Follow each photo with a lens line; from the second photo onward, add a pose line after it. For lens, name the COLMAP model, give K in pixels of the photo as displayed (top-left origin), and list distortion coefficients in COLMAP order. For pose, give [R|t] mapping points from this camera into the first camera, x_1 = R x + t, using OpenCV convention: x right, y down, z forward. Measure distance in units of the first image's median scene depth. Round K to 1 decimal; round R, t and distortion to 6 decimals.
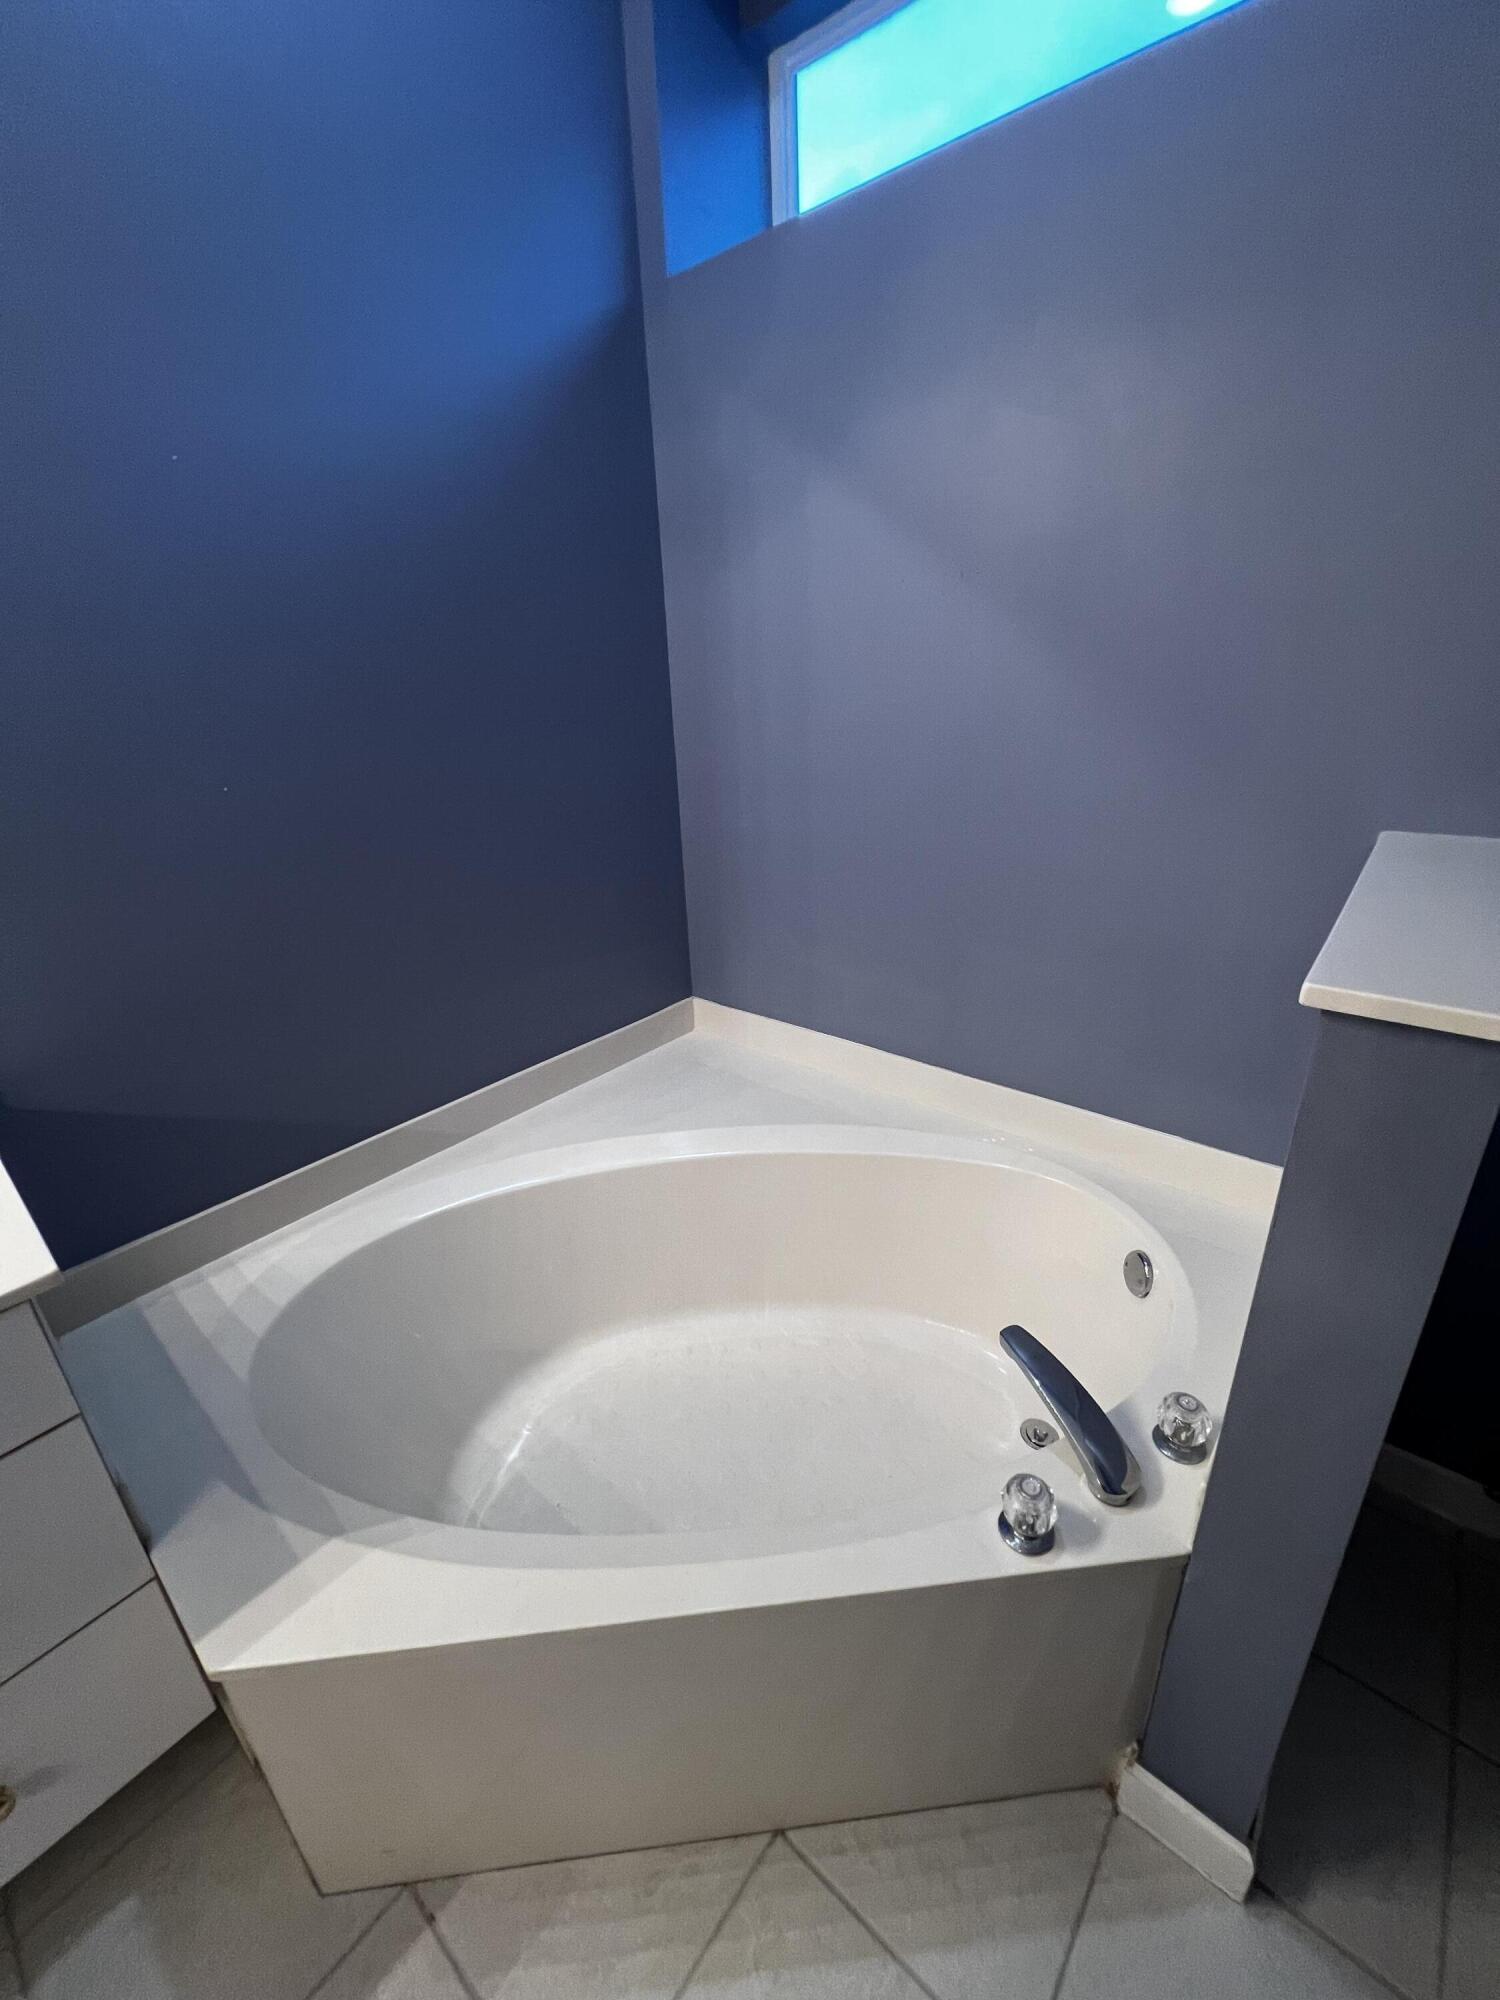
lens RADIAL K [[803.9, 0, 755.0], [0, 803.9, 996.1], [0, 0, 1]] dist [-0.006119, 0.002097]
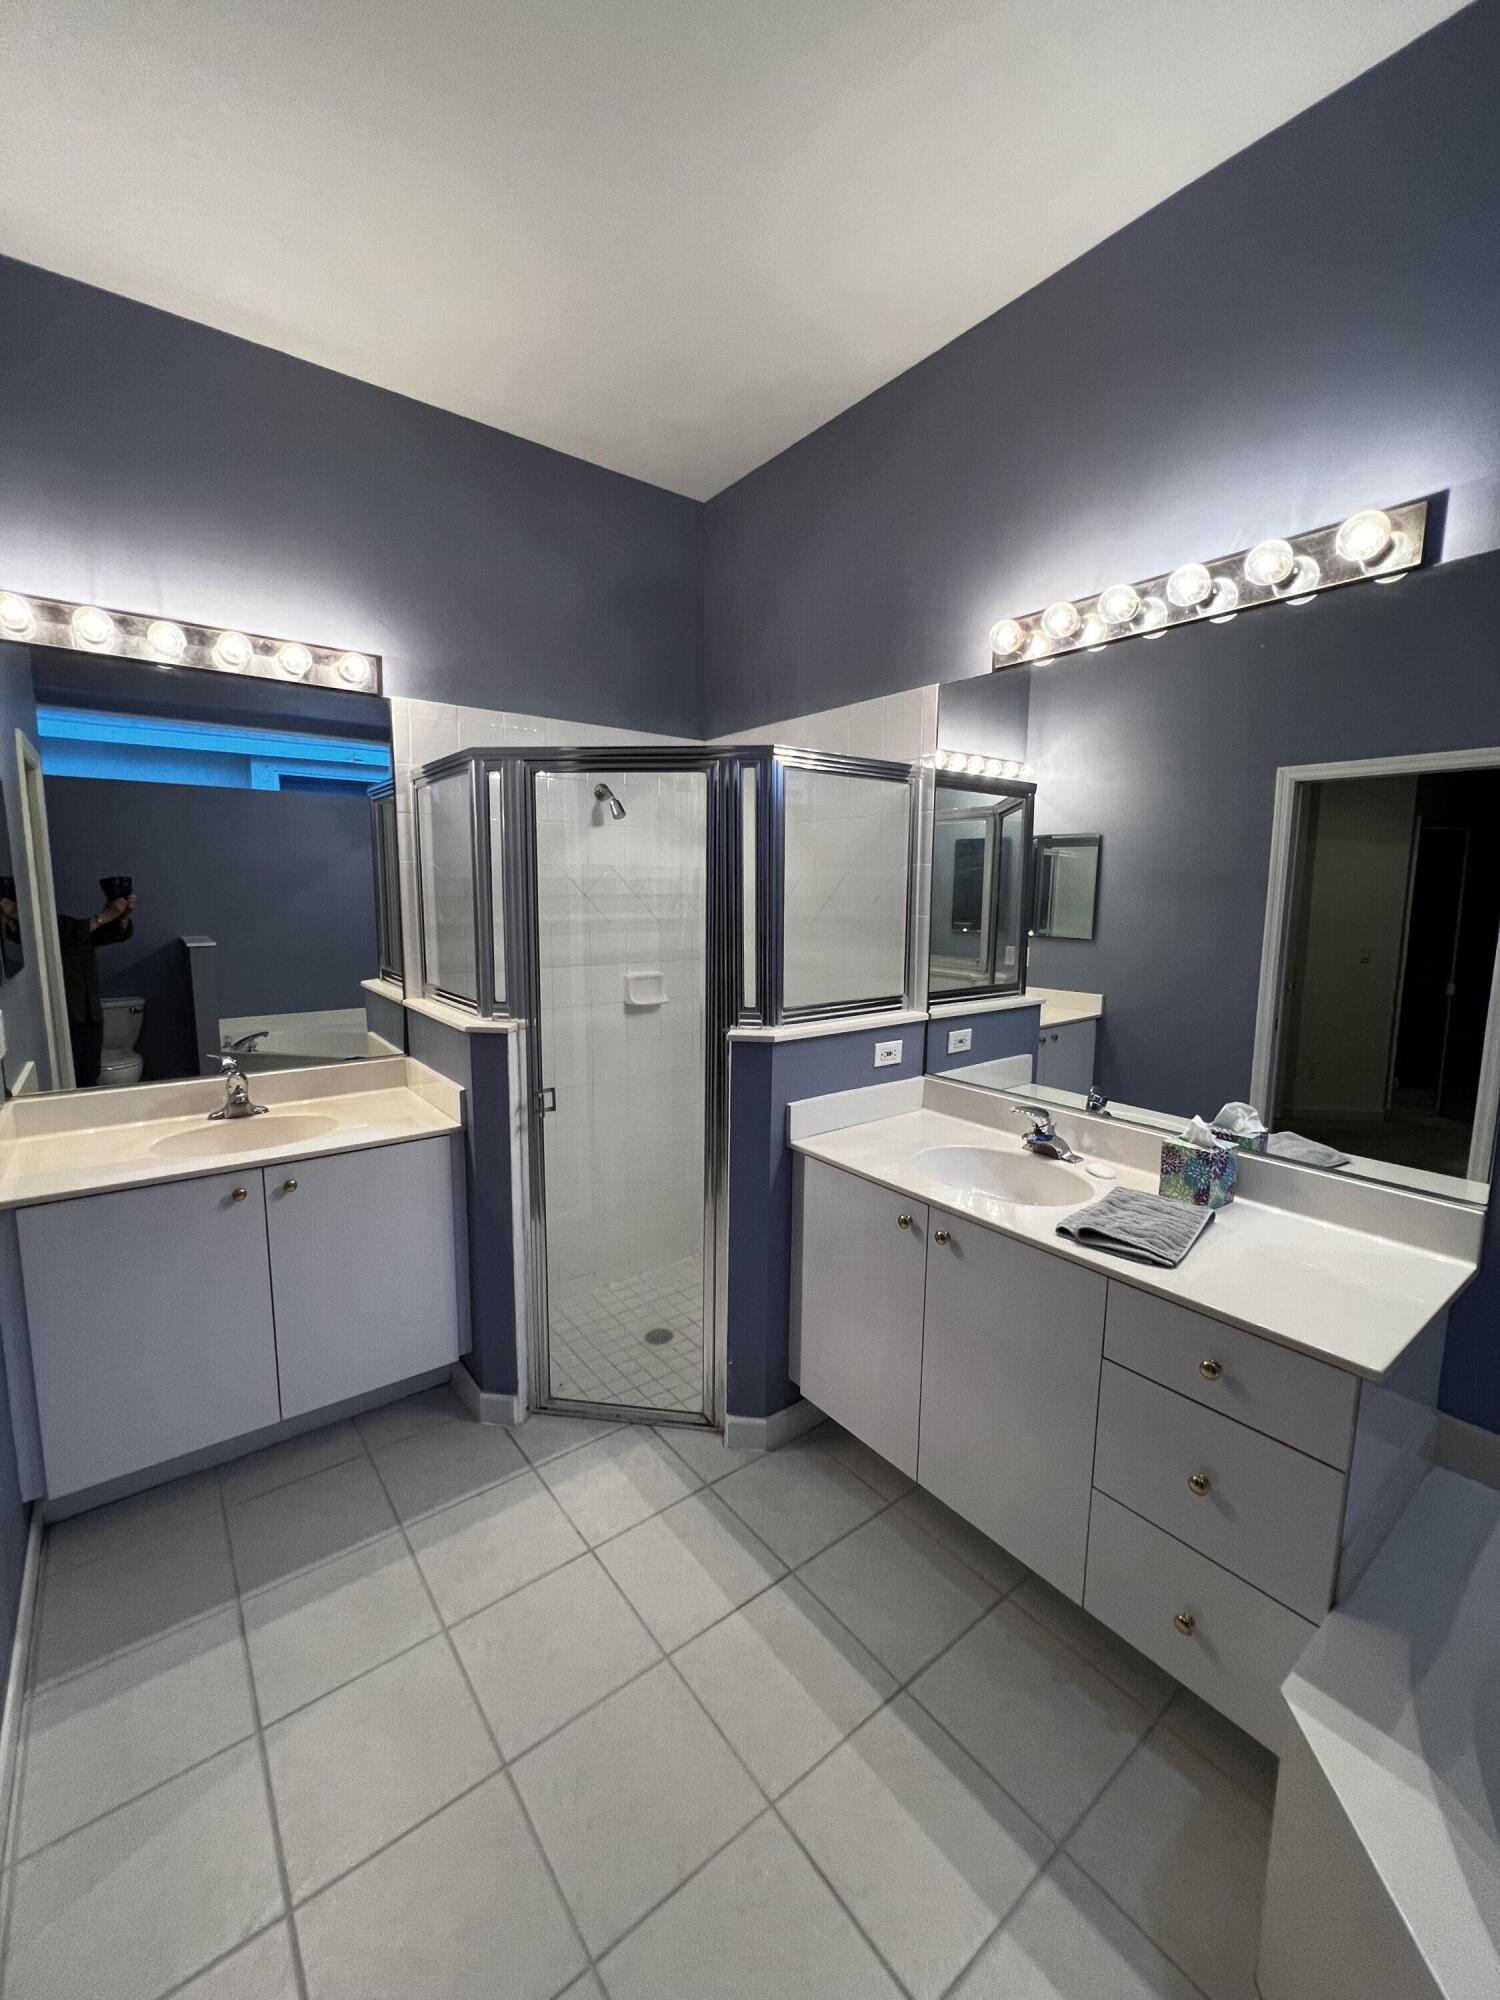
lens RADIAL K [[803.9, 0, 751.1], [0, 803.9, 998.2], [0, 0, 1]] dist [-0.006119, 0.002097]
pose [[-0.212932, 0.164970, -0.963039, 0.454911], [-0.359599, 0.903230, 0.234233, -0.134736], [0.908487, 0.396183, -0.133004, -0.045166]]
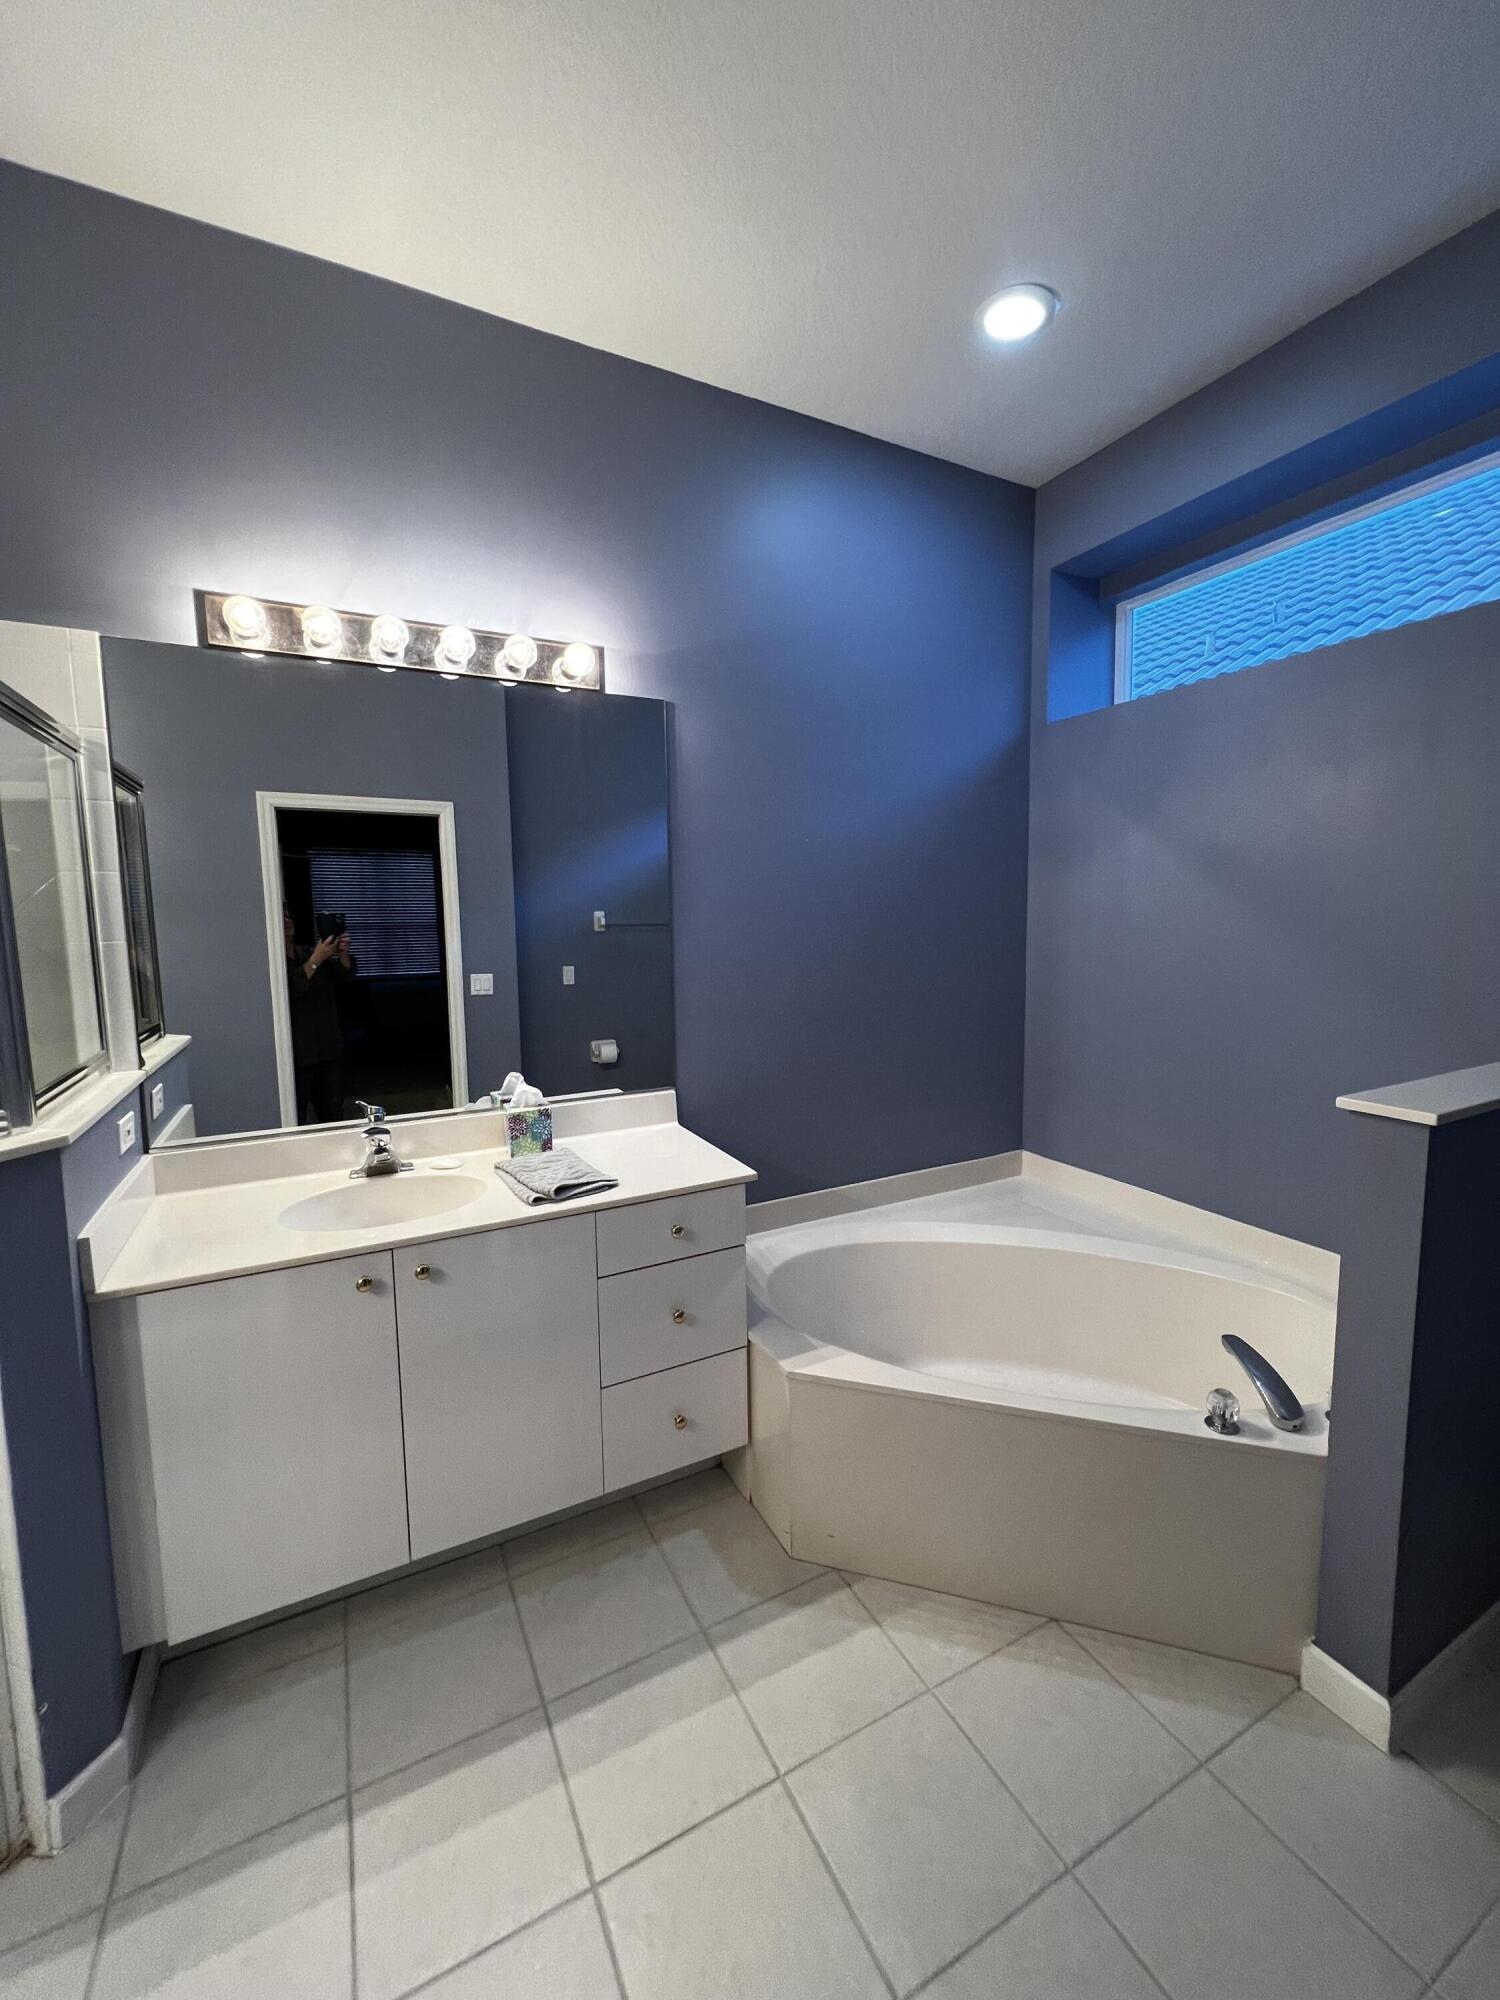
lens RADIAL K [[803.9, 0, 759.1], [0, 803.9, 997.2], [0, 0, 1]] dist [-0.006119, 0.002097]
pose [[0.925621, 0.063268, -0.373126, 0.001865], [-0.157622, 0.960794, -0.228102, 0.297860], [0.344066, 0.269949, 0.899303, -1.018266]]
